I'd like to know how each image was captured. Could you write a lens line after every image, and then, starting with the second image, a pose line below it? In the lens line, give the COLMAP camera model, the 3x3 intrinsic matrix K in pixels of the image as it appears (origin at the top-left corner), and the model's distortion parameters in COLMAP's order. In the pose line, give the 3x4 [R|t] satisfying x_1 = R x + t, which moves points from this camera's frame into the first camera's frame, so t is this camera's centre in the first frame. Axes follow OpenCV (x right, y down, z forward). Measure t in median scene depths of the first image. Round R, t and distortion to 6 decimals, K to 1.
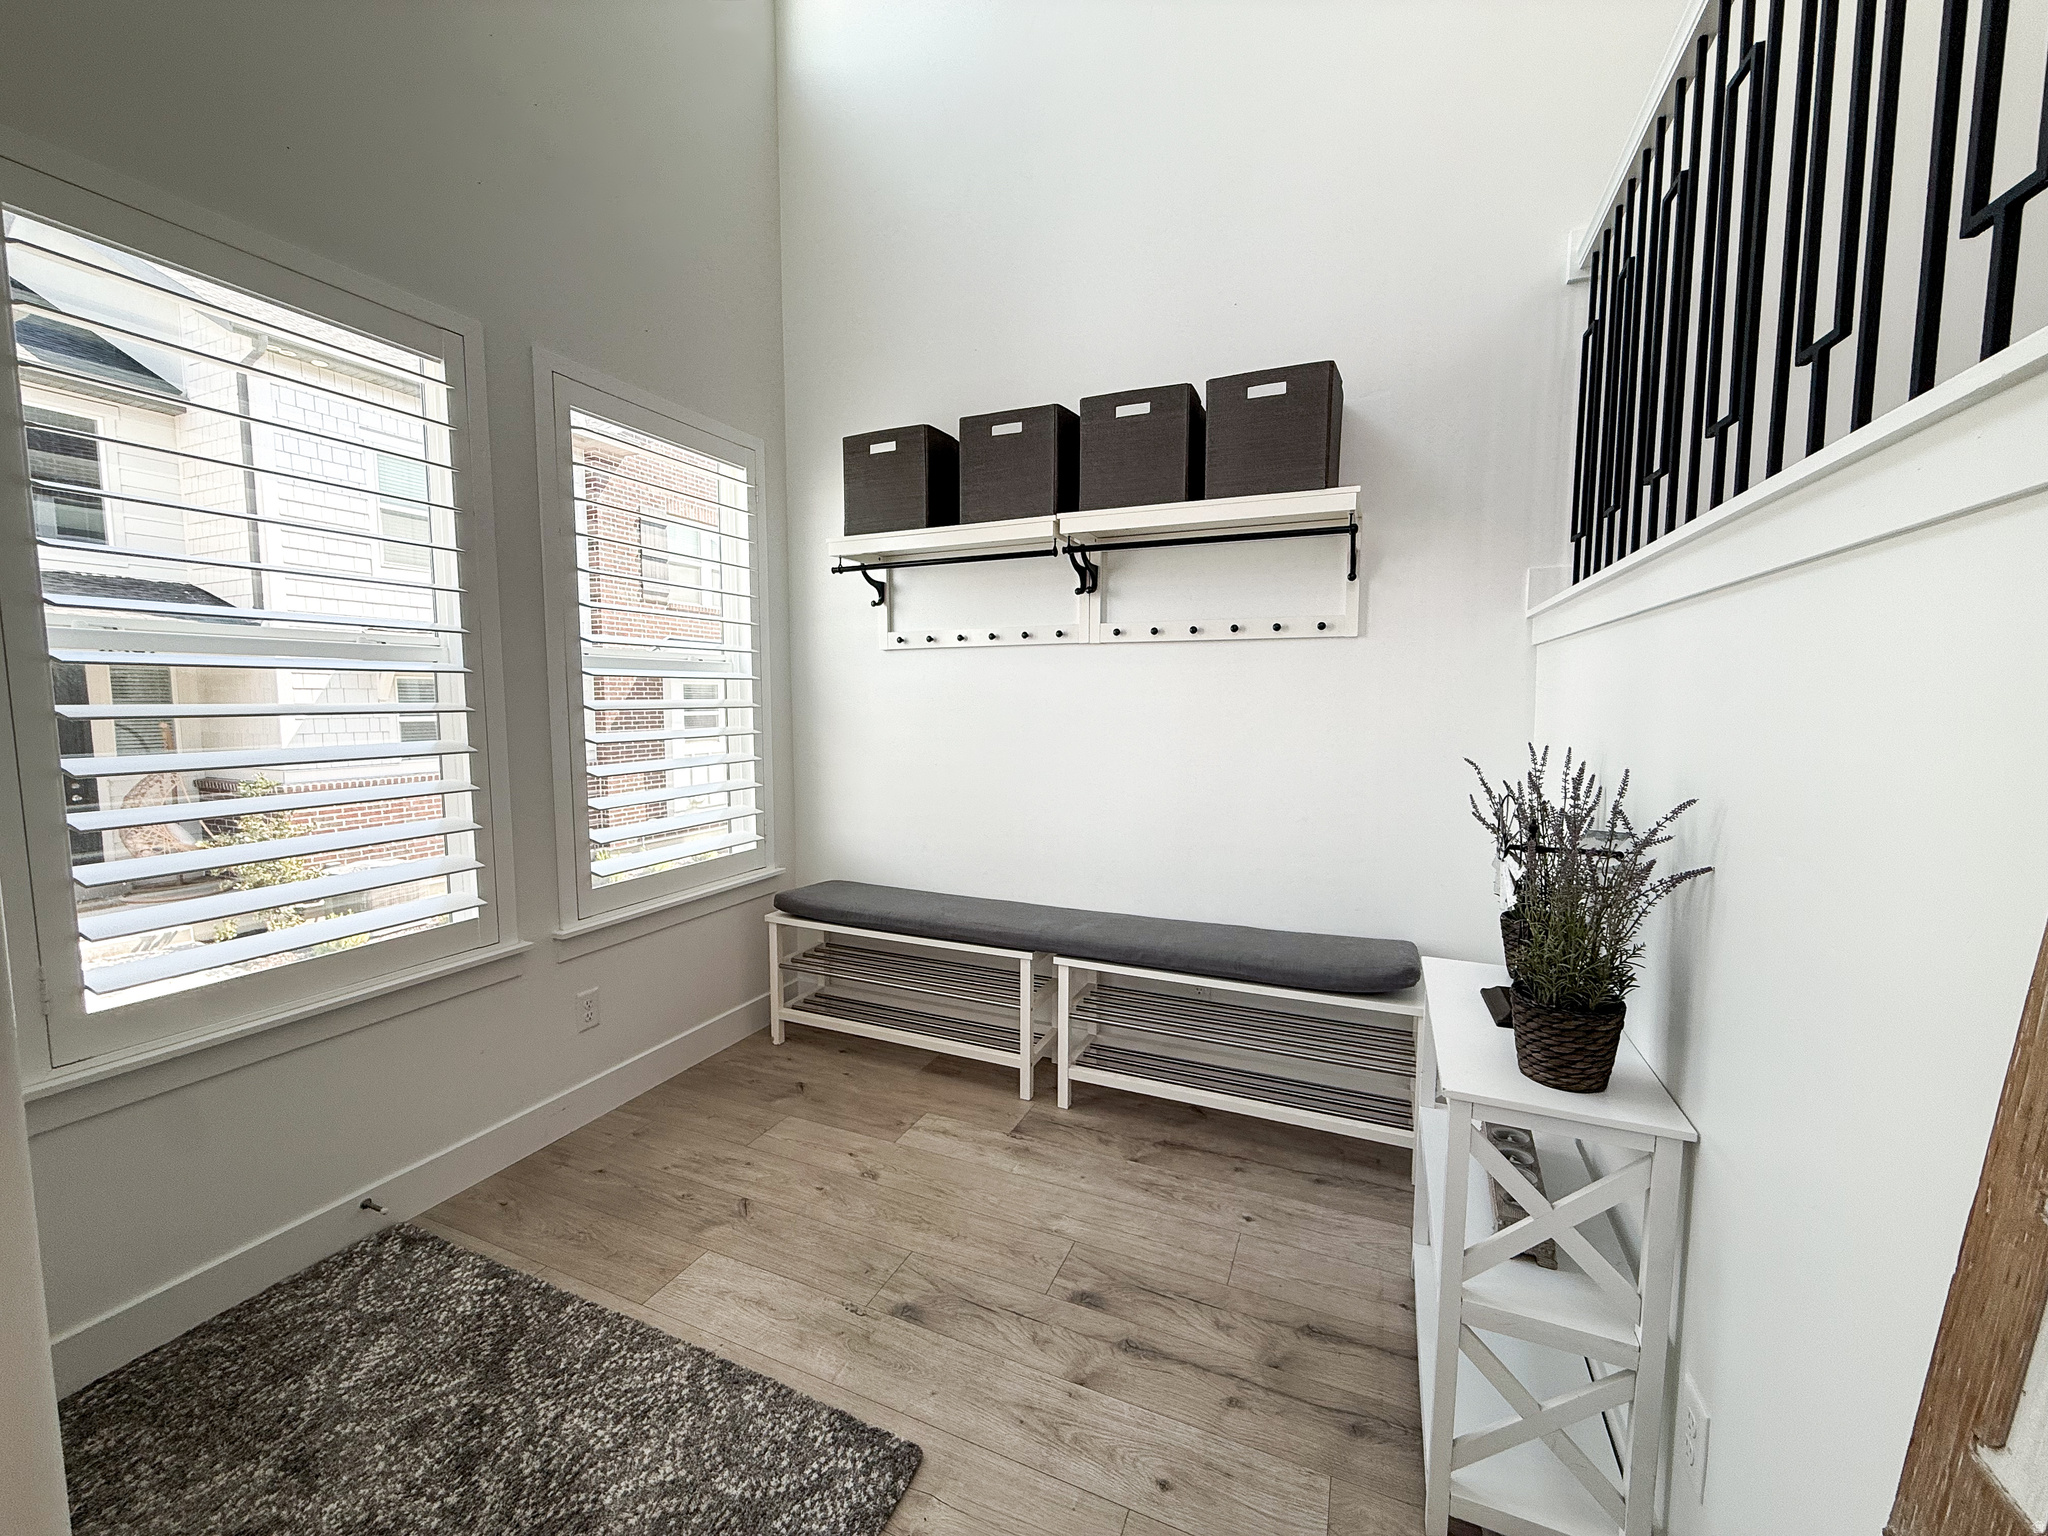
lens RADIAL K [[818.7, 0, 1014.4], [0, 818.7, 768.6], [0, 0, 1]] dist [-0.001819, -0.000132]
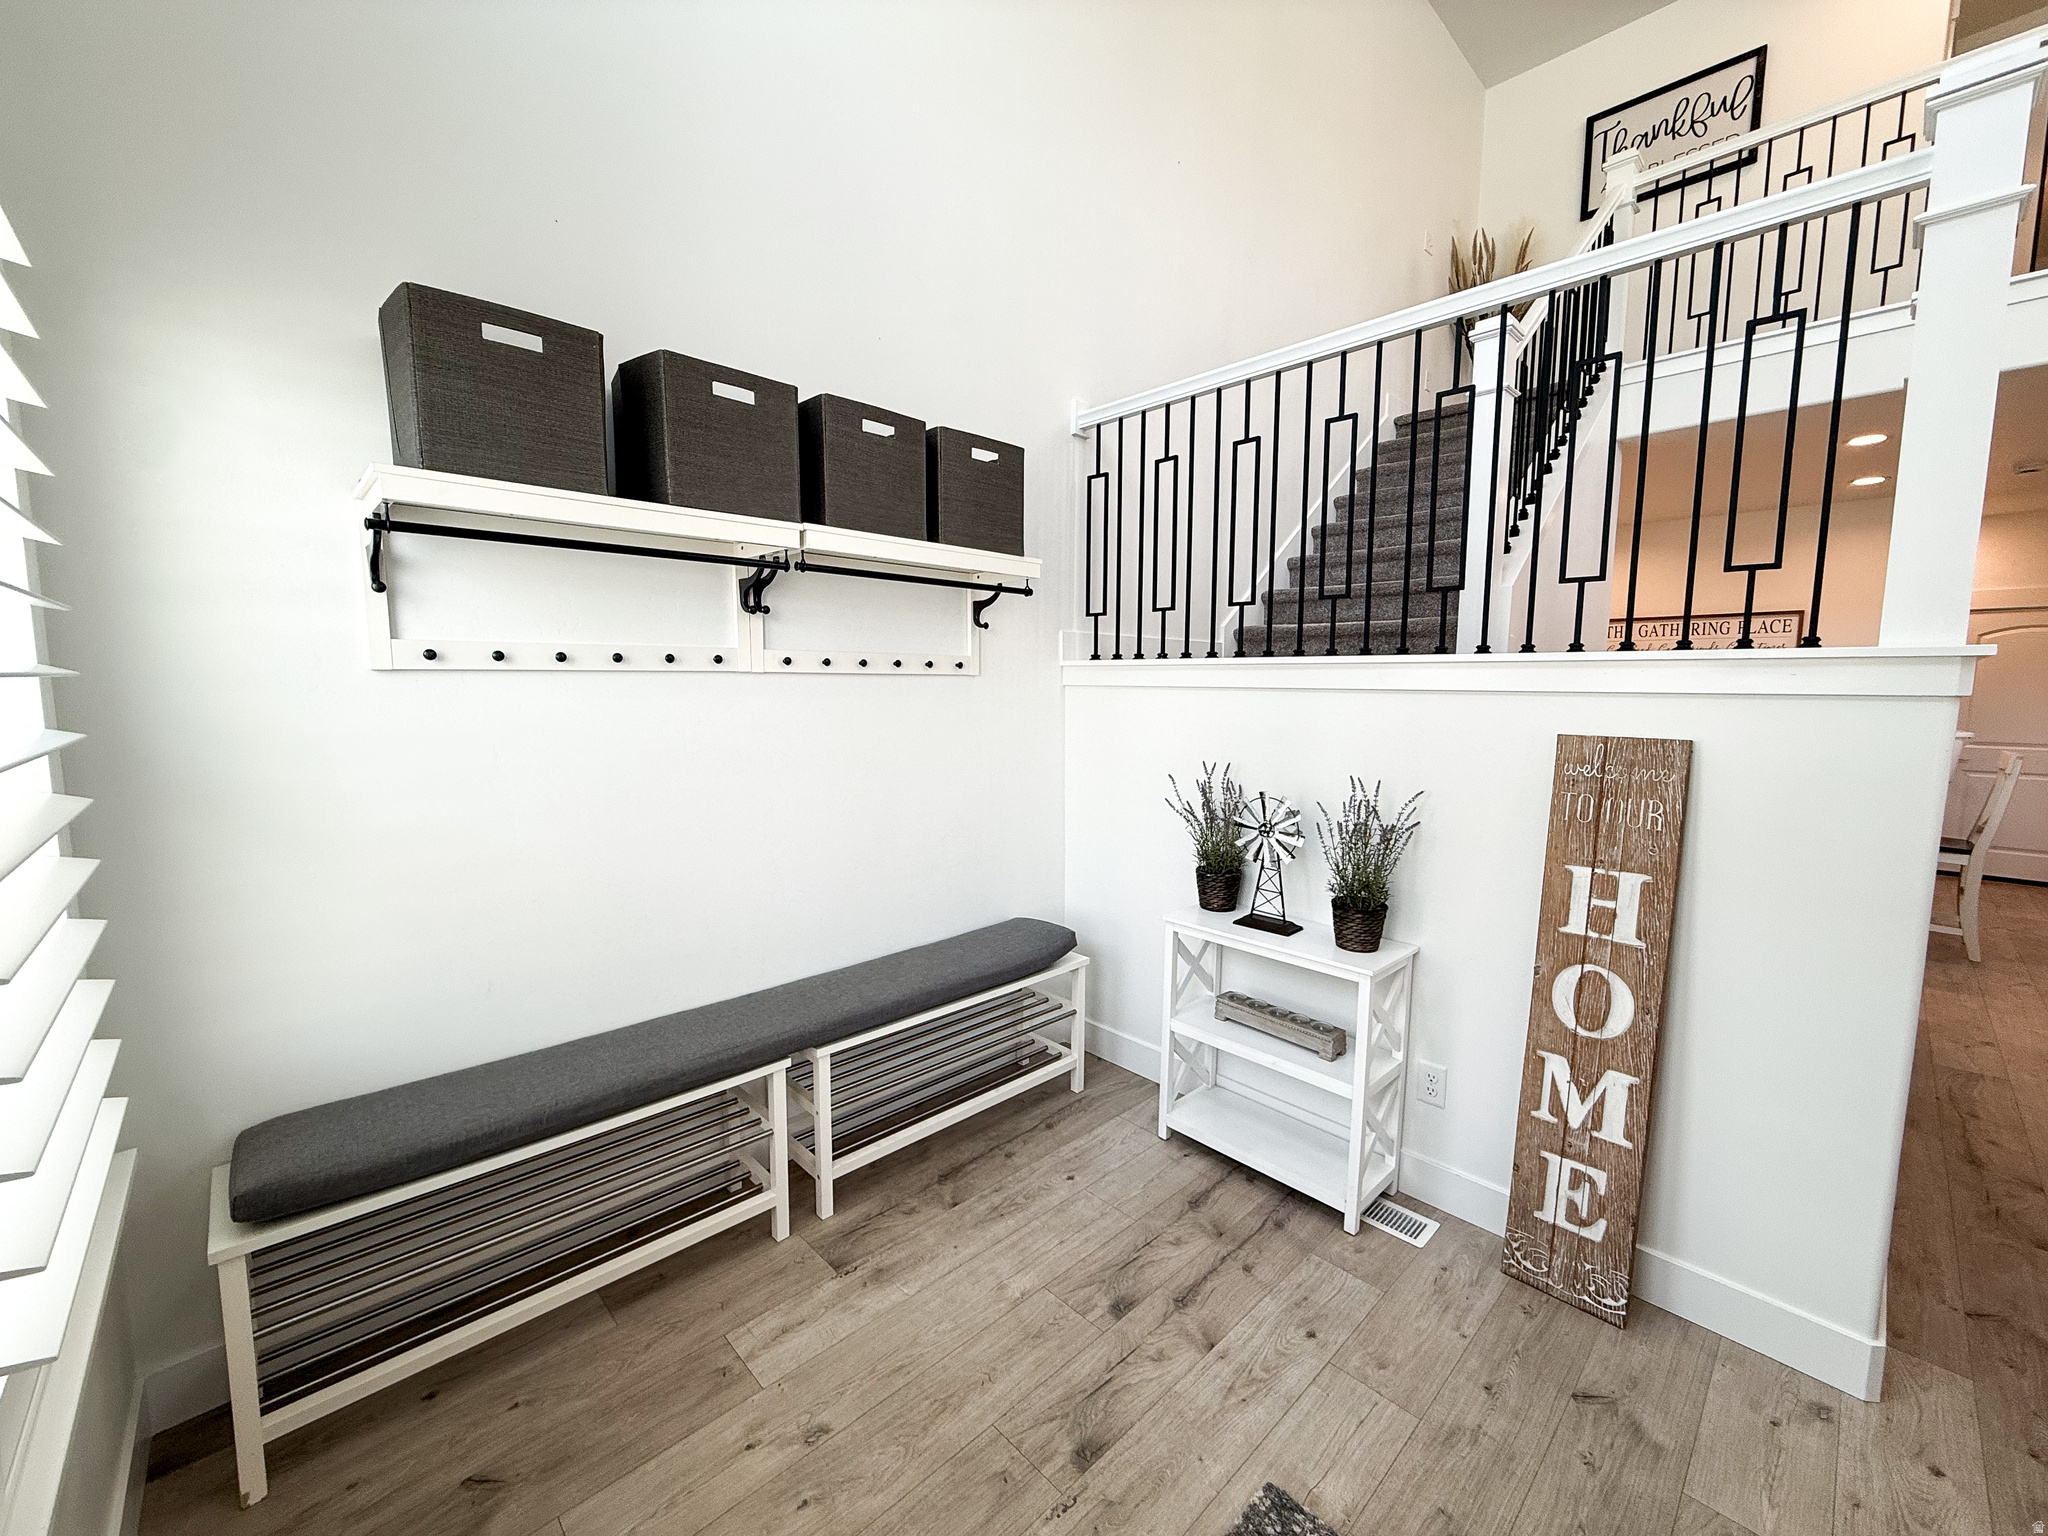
lens RADIAL K [[818.7, 0, 1019.7], [0, 818.7, 765.3], [0, 0, 1]] dist [-0.001819, -0.000132]
pose [[0.381996, -0.092605, 0.919513, -0.685489], [0.075716, 0.994758, 0.068728, -0.113916], [-0.921057, 0.043368, 0.387005, 0.518535]]
